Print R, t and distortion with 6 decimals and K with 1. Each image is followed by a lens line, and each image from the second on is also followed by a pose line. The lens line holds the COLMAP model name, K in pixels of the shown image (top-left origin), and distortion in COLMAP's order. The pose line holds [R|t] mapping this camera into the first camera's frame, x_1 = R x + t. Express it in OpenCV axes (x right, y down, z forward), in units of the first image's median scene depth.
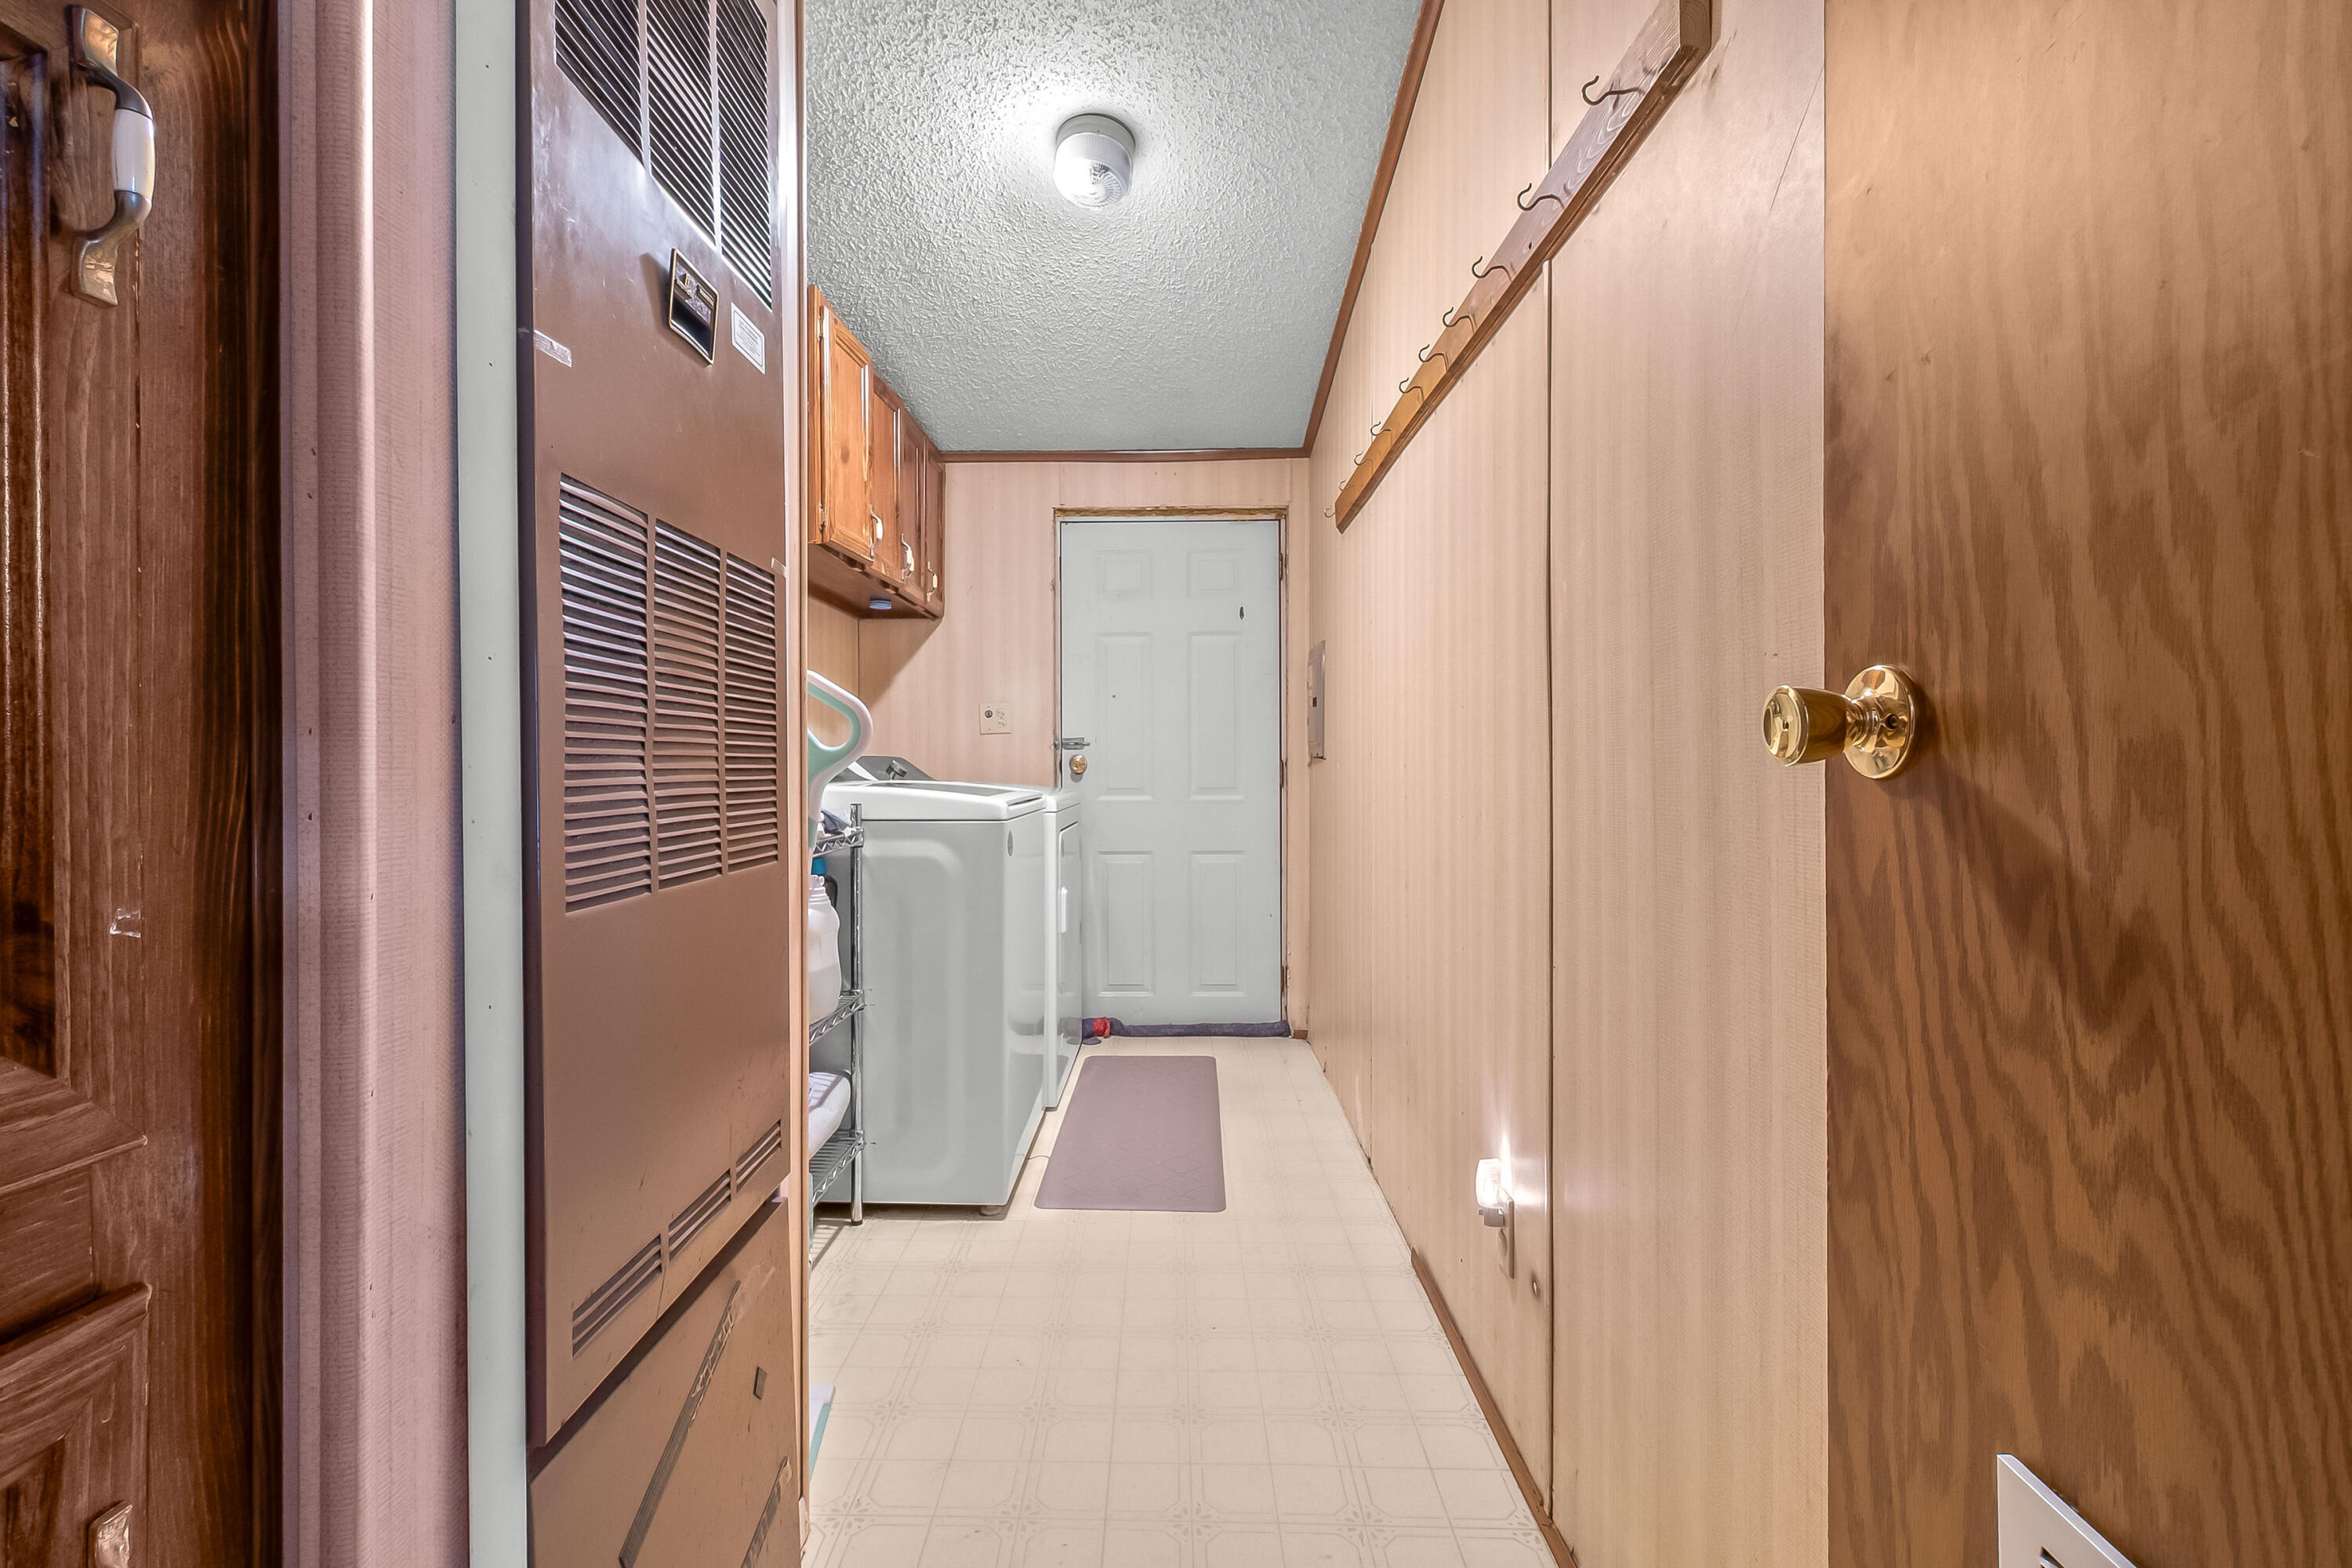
lens RADIAL K [[1066.3, 0, 1170.4], [0, 1066.3, 767.3], [0, 0, 1]] dist [0.000571, -0.004093]
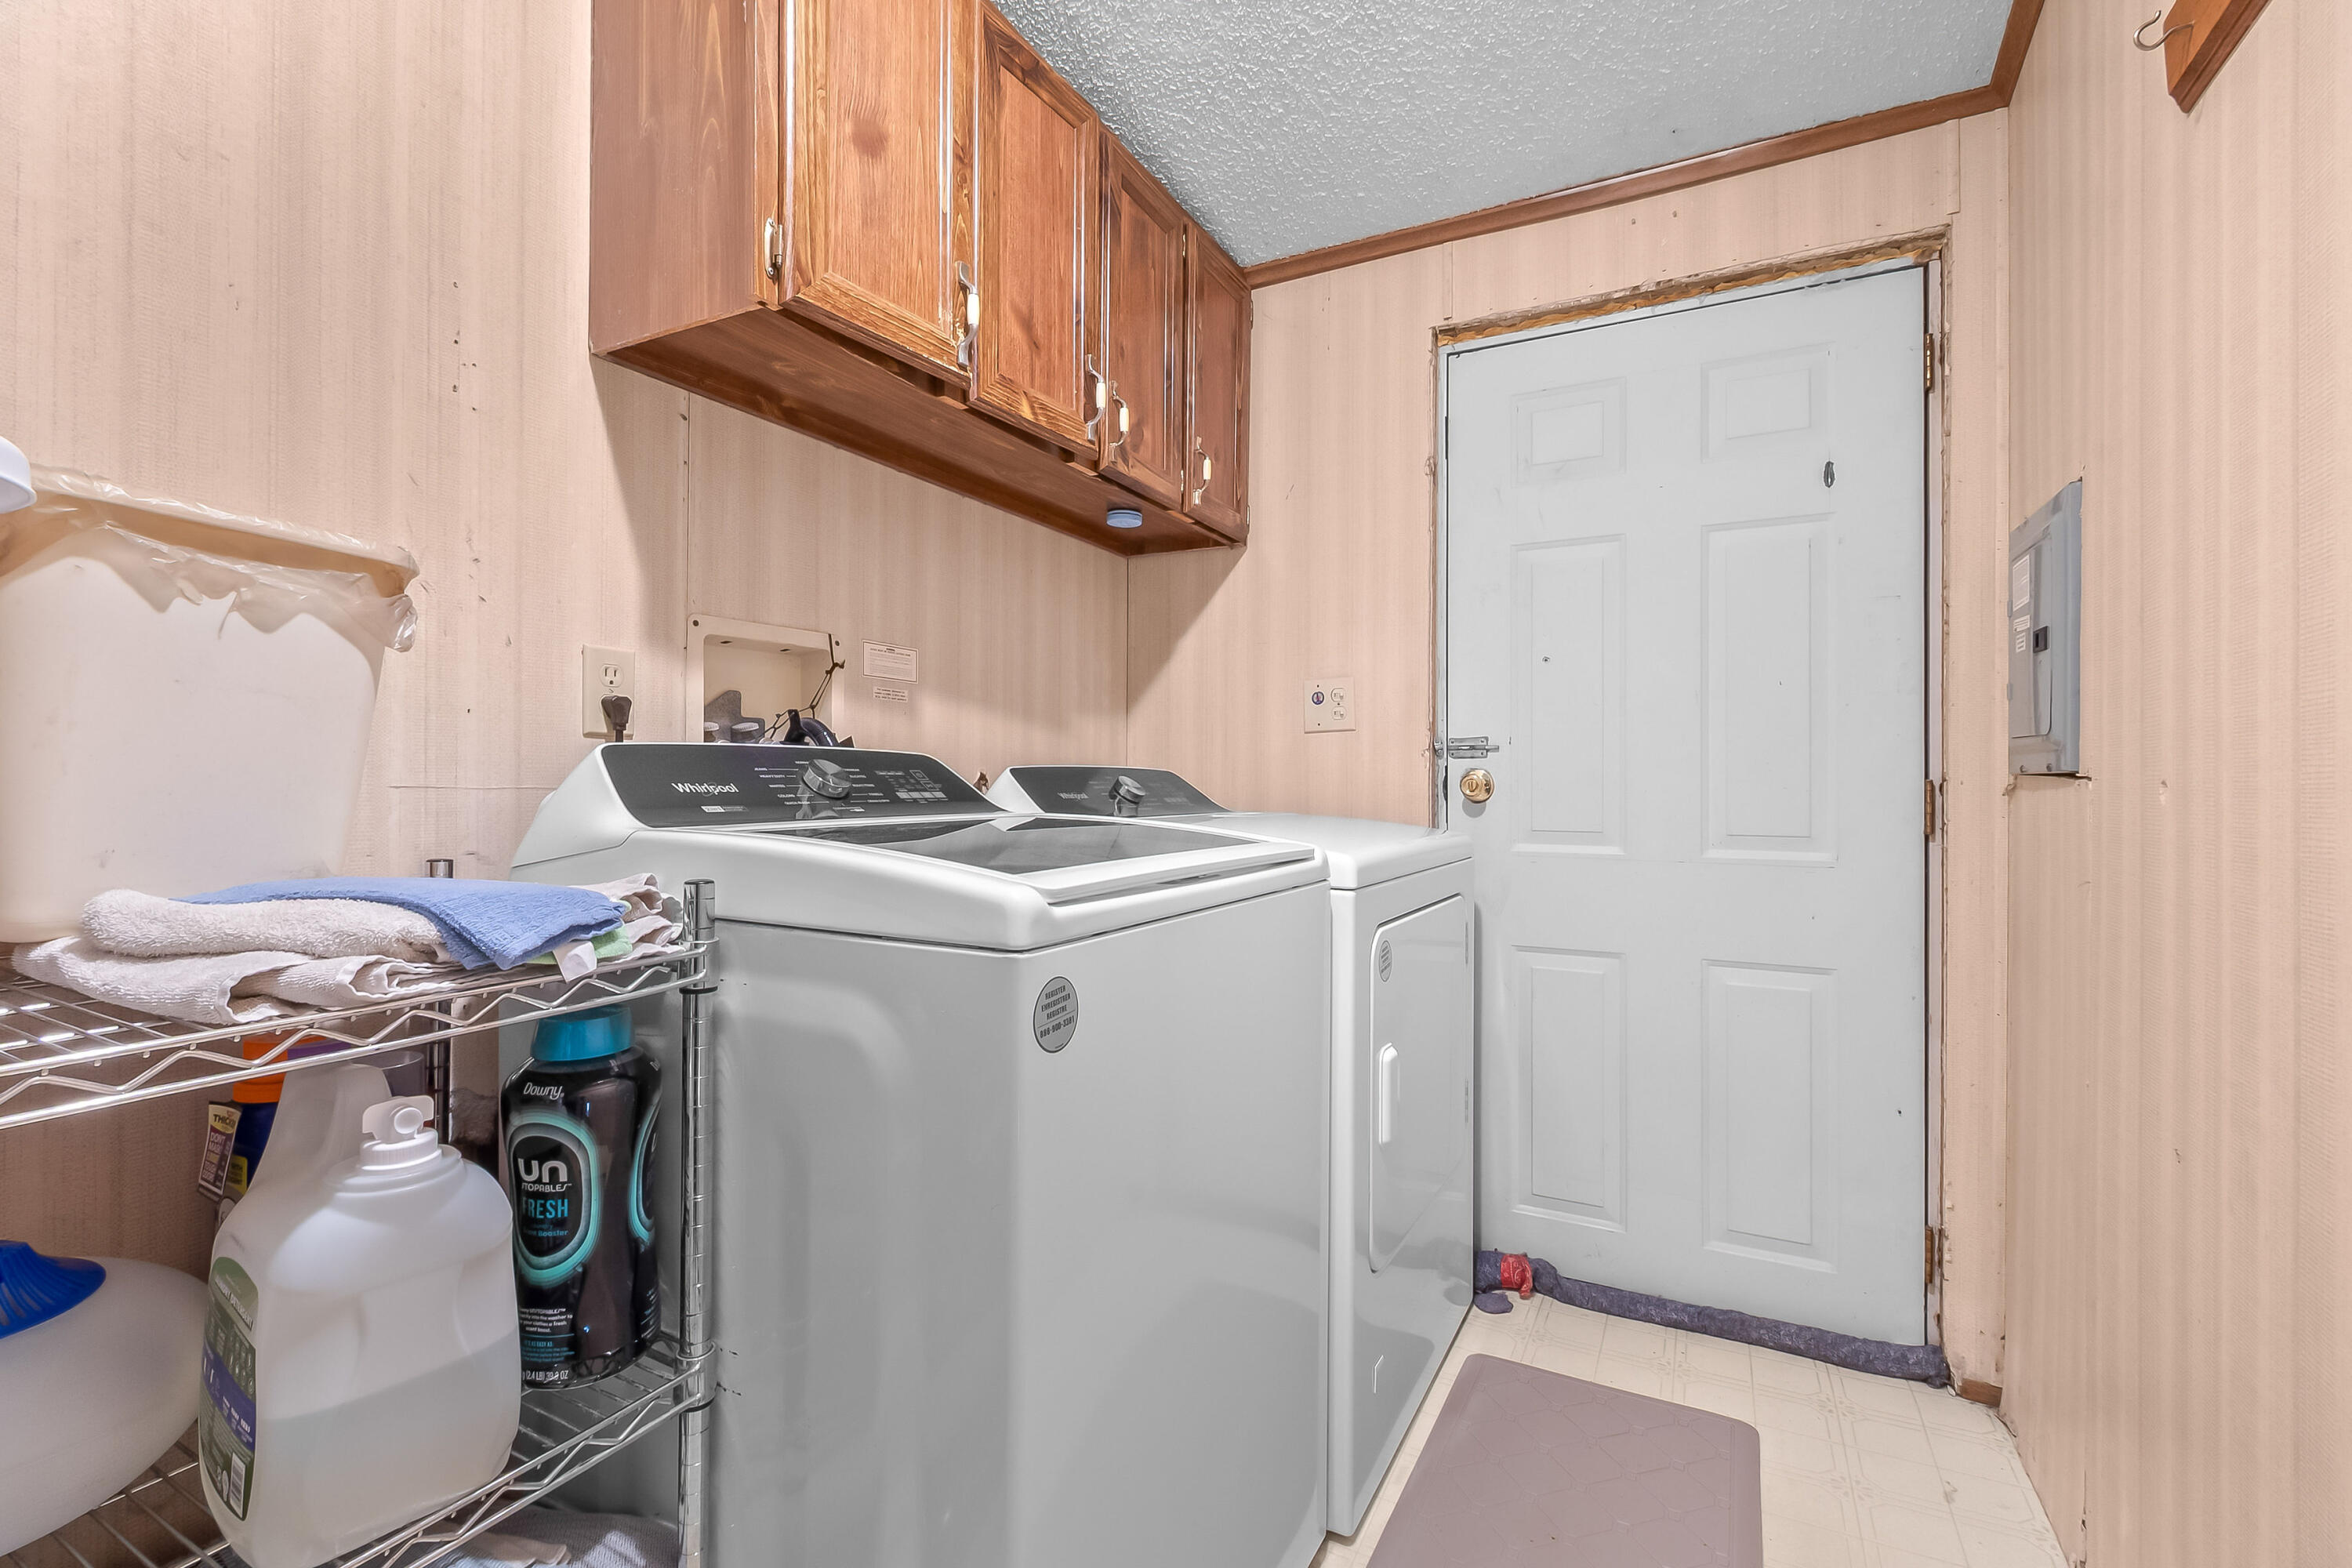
lens RADIAL K [[1066.3, 0, 1130.1], [0, 1066.3, 780.7], [0, 0, 1]] dist [0.000571, -0.004093]
pose [[0.878722, 0.005484, -0.477303, 0.020130], [-0.008046, 0.999962, -0.003325, -0.001717], [0.477267, 0.006762, 0.878732, 0.432082]]
